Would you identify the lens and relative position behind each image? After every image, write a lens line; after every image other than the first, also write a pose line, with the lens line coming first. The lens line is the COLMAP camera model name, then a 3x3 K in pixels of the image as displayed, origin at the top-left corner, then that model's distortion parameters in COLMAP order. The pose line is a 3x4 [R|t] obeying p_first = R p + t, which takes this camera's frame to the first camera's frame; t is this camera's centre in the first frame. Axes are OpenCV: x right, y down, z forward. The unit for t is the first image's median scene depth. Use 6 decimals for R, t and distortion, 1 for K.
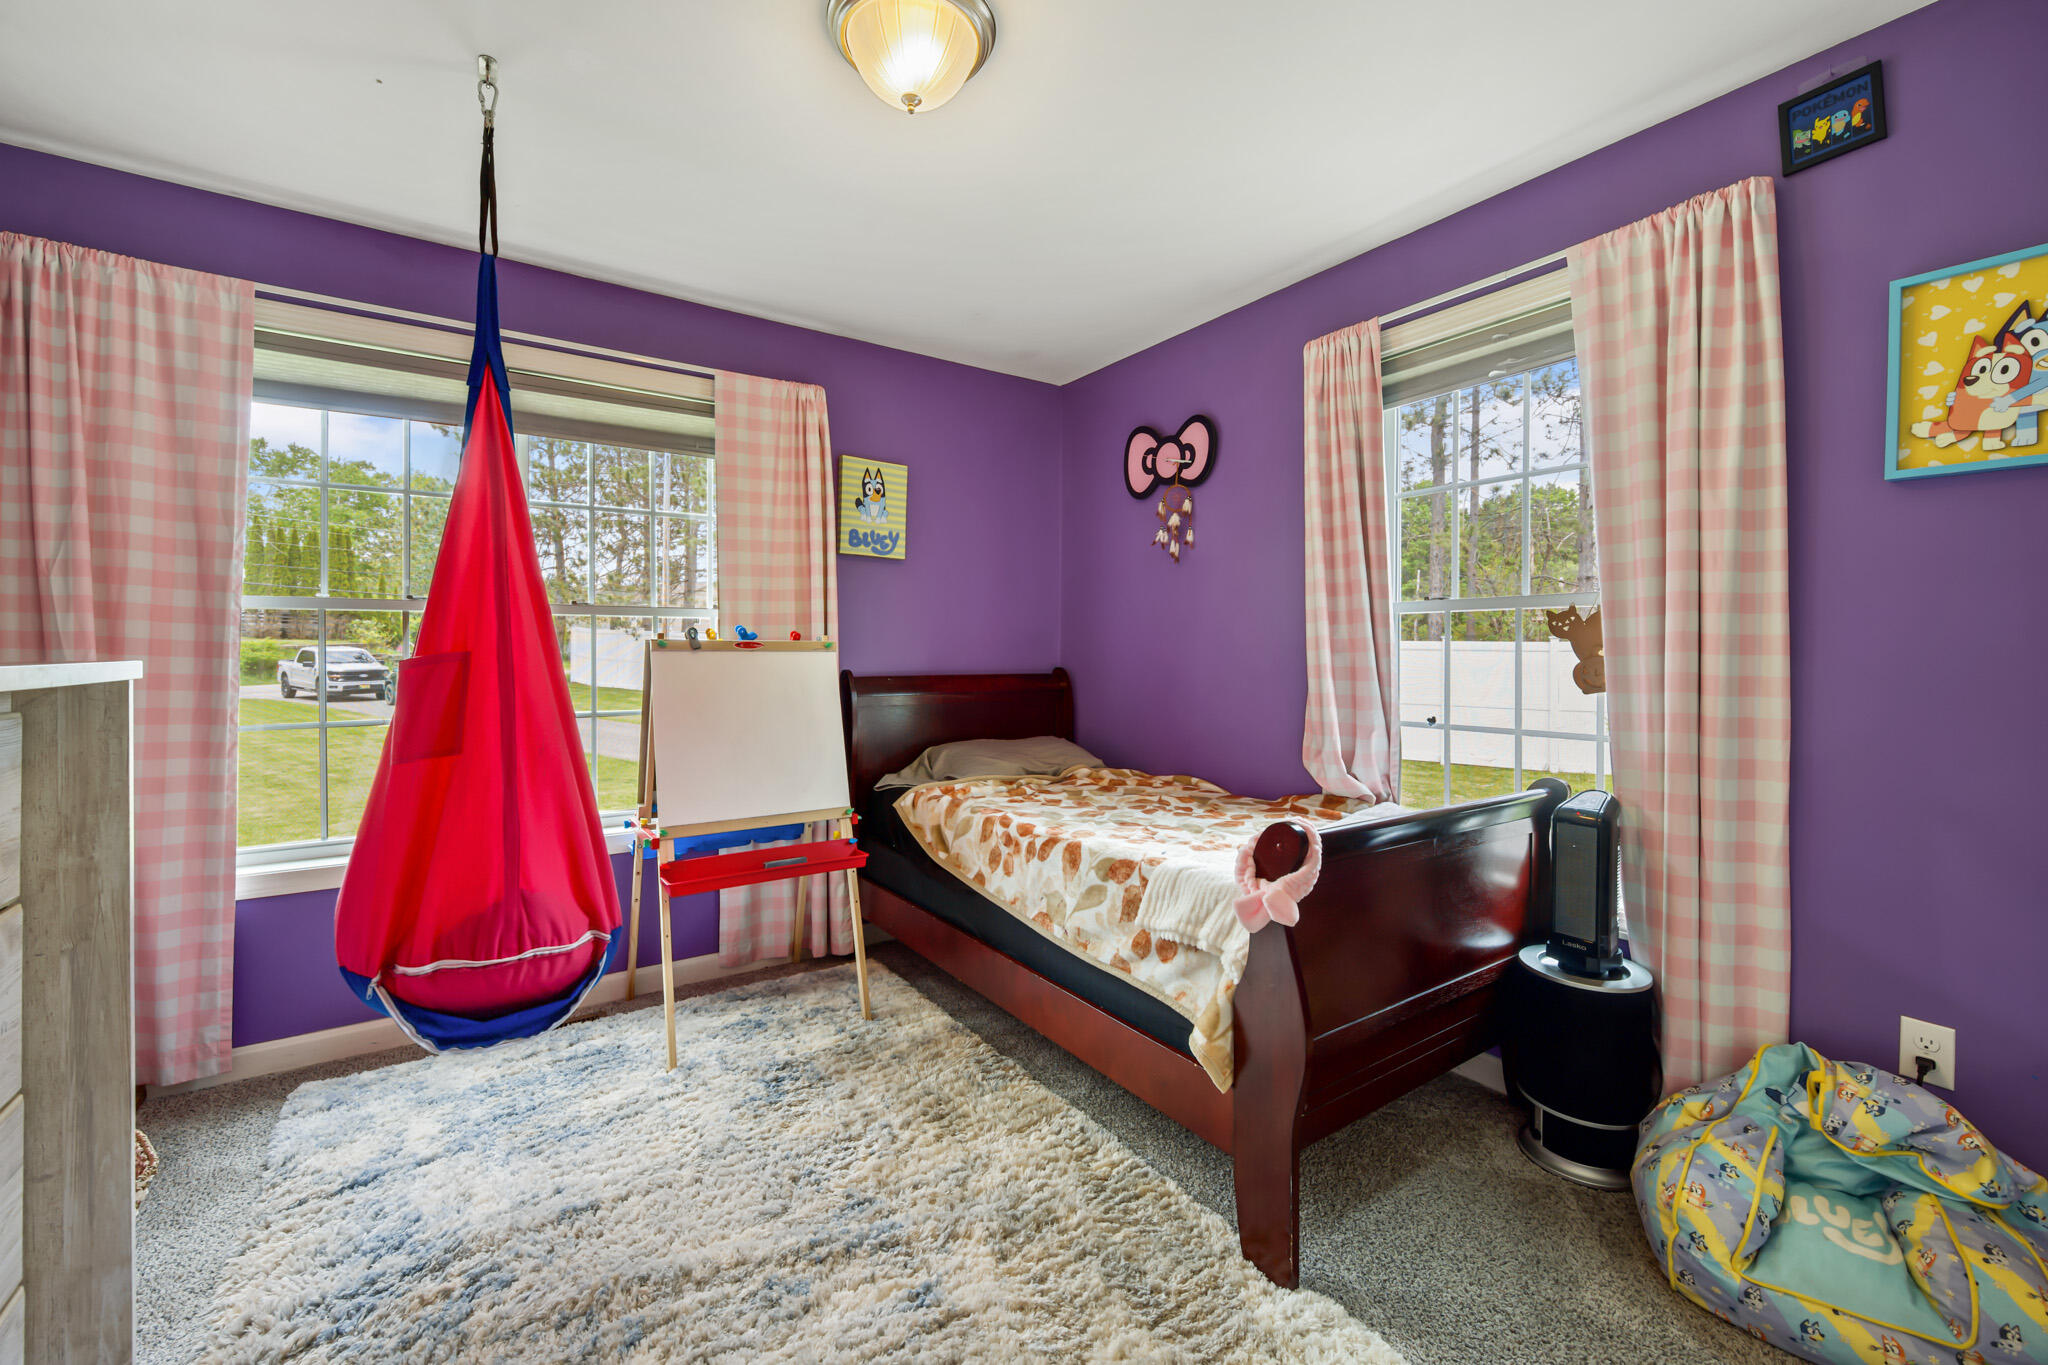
lens RADIAL K [[823.9, 0, 1015.0], [0, 823.9, 644.5], [0, 0, 1]] dist [-0.000176, -0.000039]
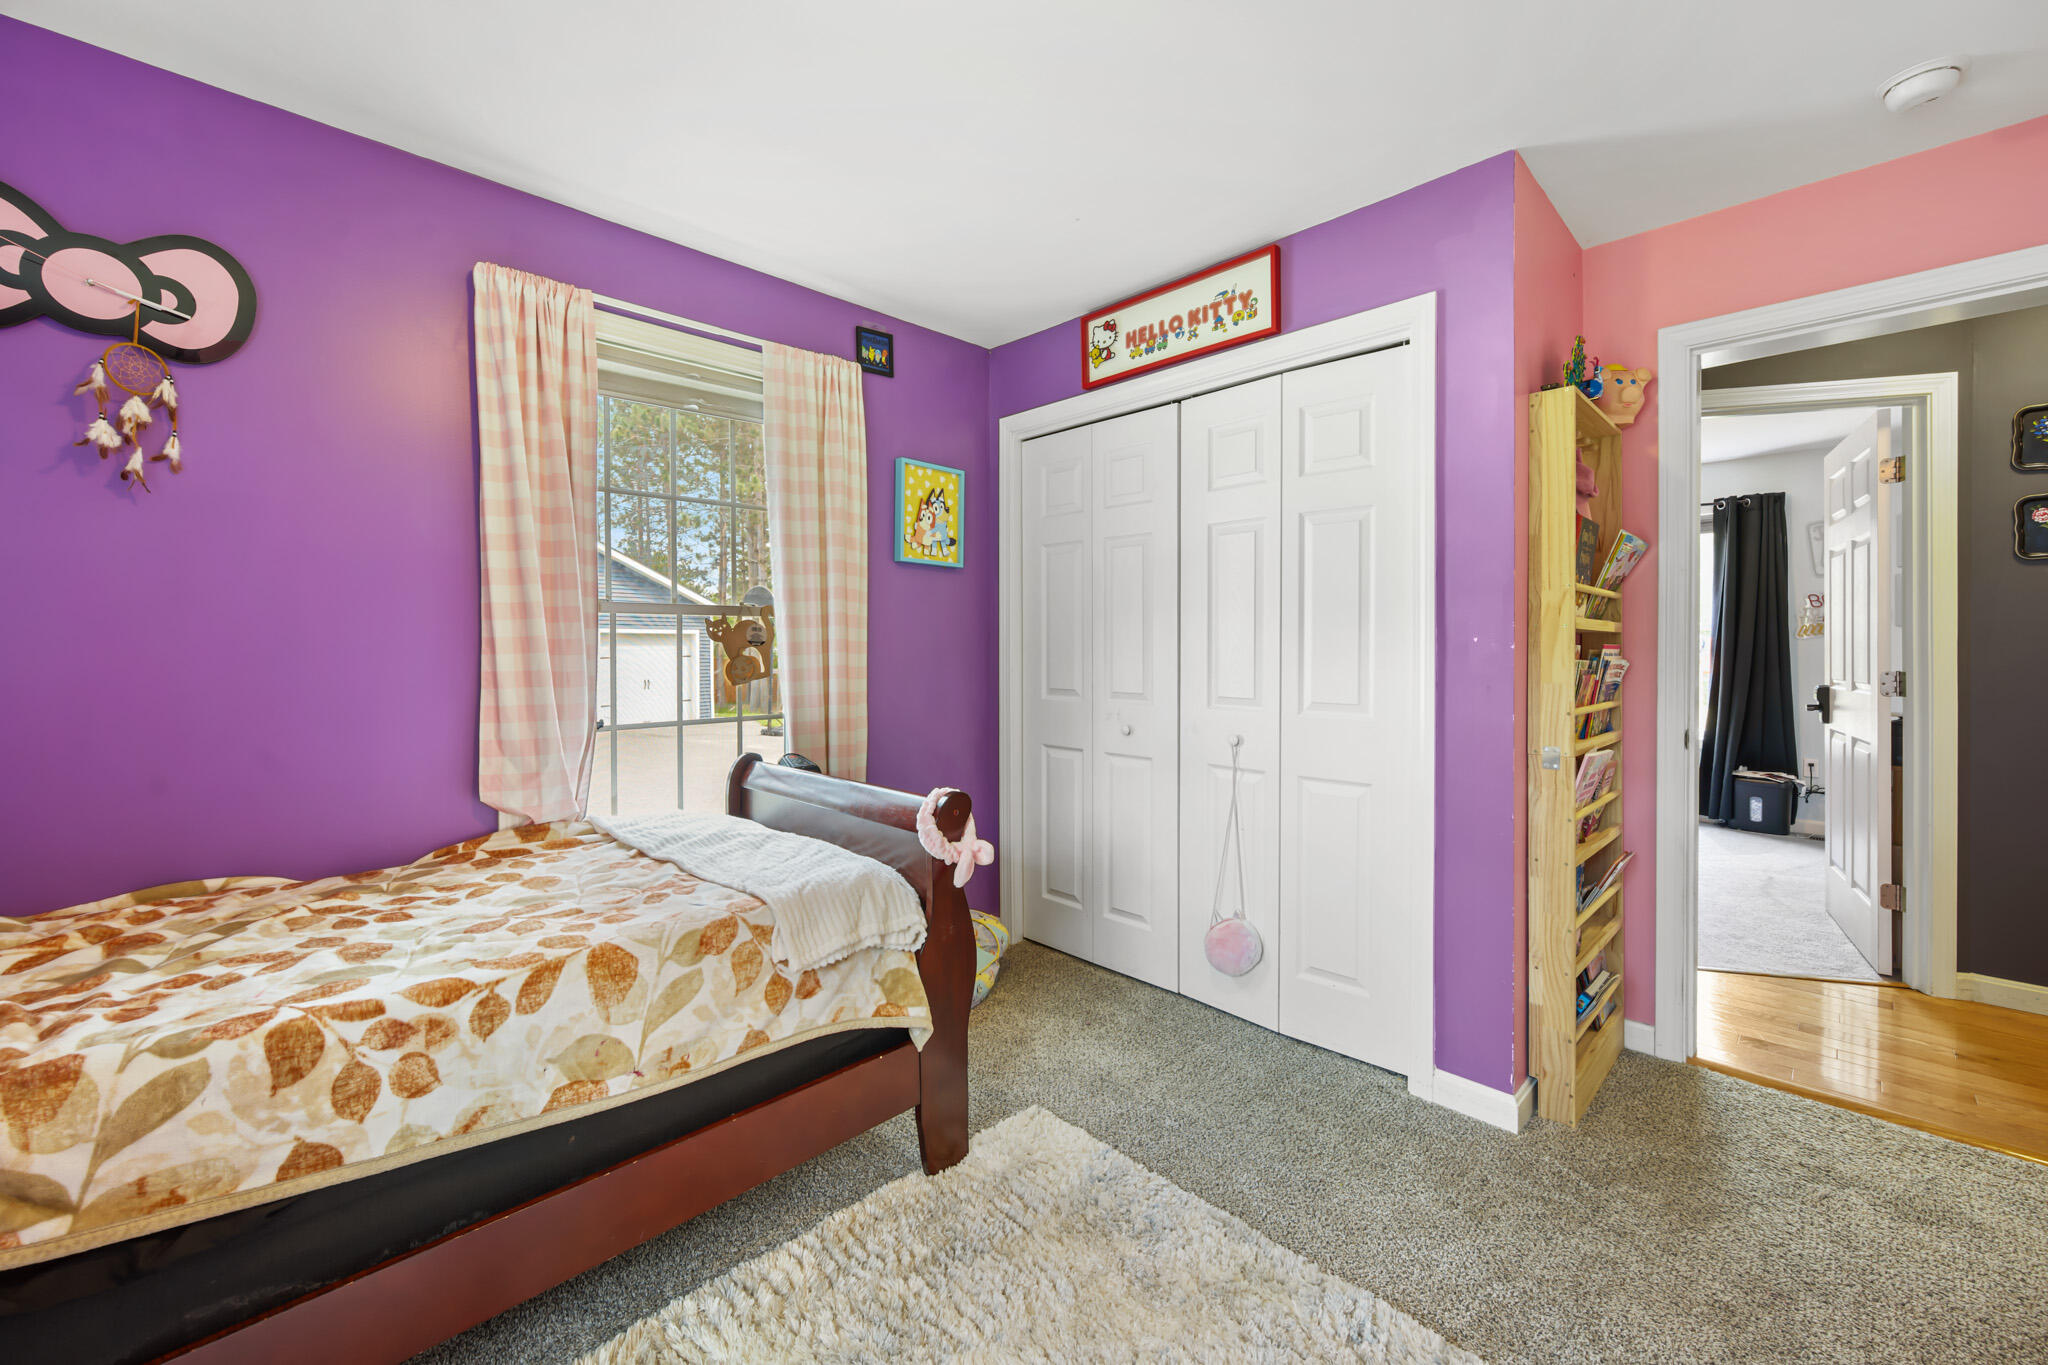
lens RADIAL K [[807.9, 0, 1021.2], [0, 807.9, 659.9], [0, 0, 1]] dist [-0.000523, -0.000101]
pose [[-0.177294, -0.014490, 0.984051, -0.511152], [-0.002590, 0.999895, 0.014256, 0.000849], [-0.984154, -0.000021, -0.177313, 0.649833]]
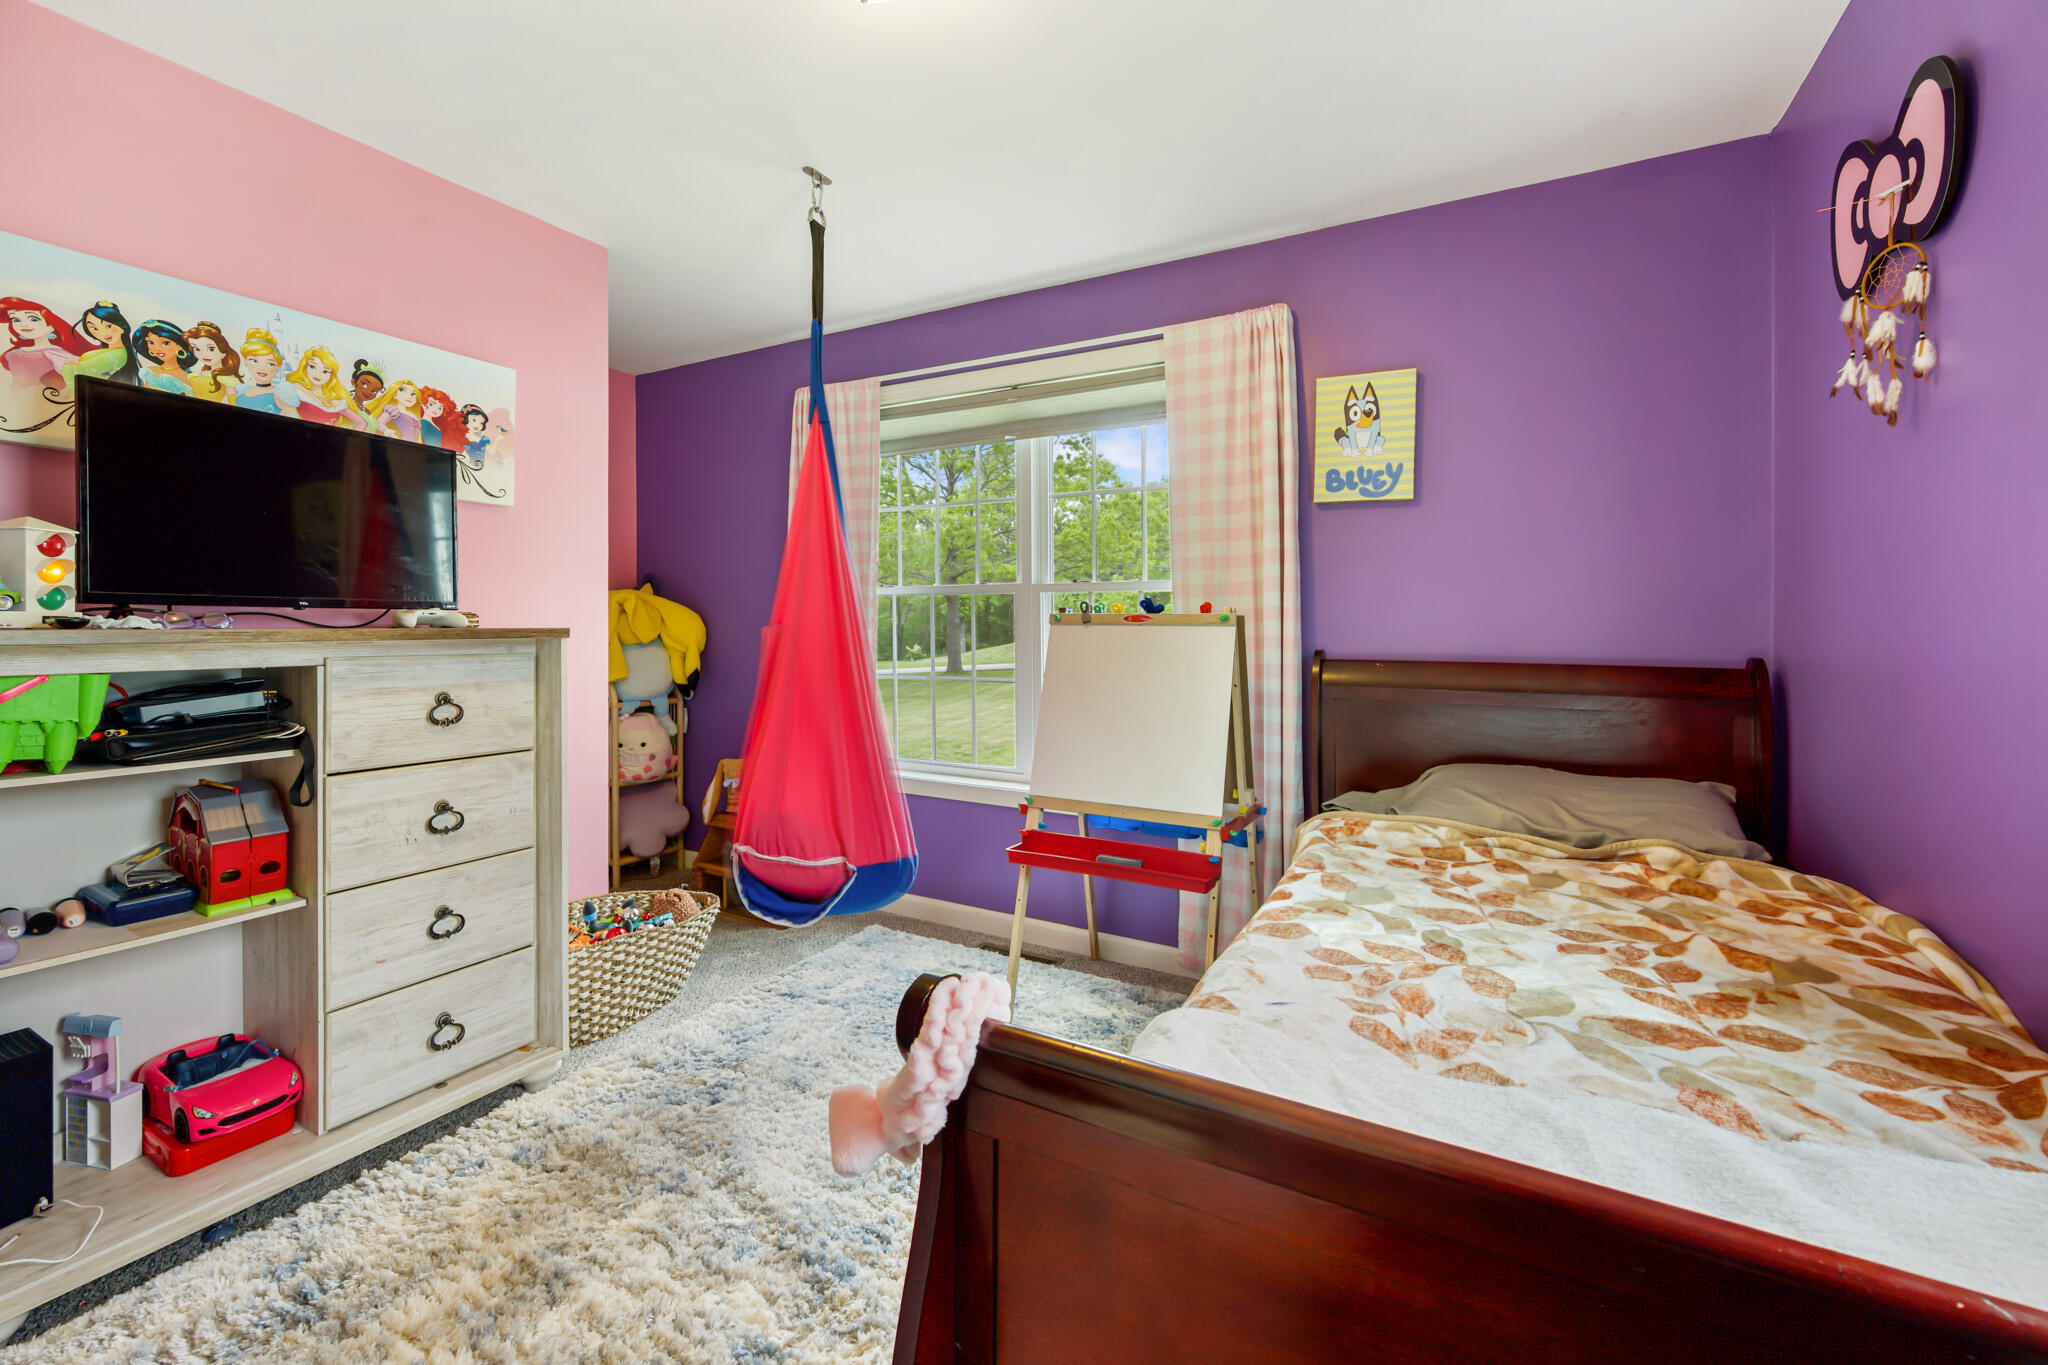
lens RADIAL K [[829.9, 0, 1027.1], [0, 829.9, 615.7], [0, 0, 1]] dist [-0.000342, 0.000035]
pose [[0.453048, -0.008484, -0.891446, 0.462356], [0.003273, 0.999964, -0.007853, 0.004244], [0.891480, 0.000639, 0.453059, 0.481639]]
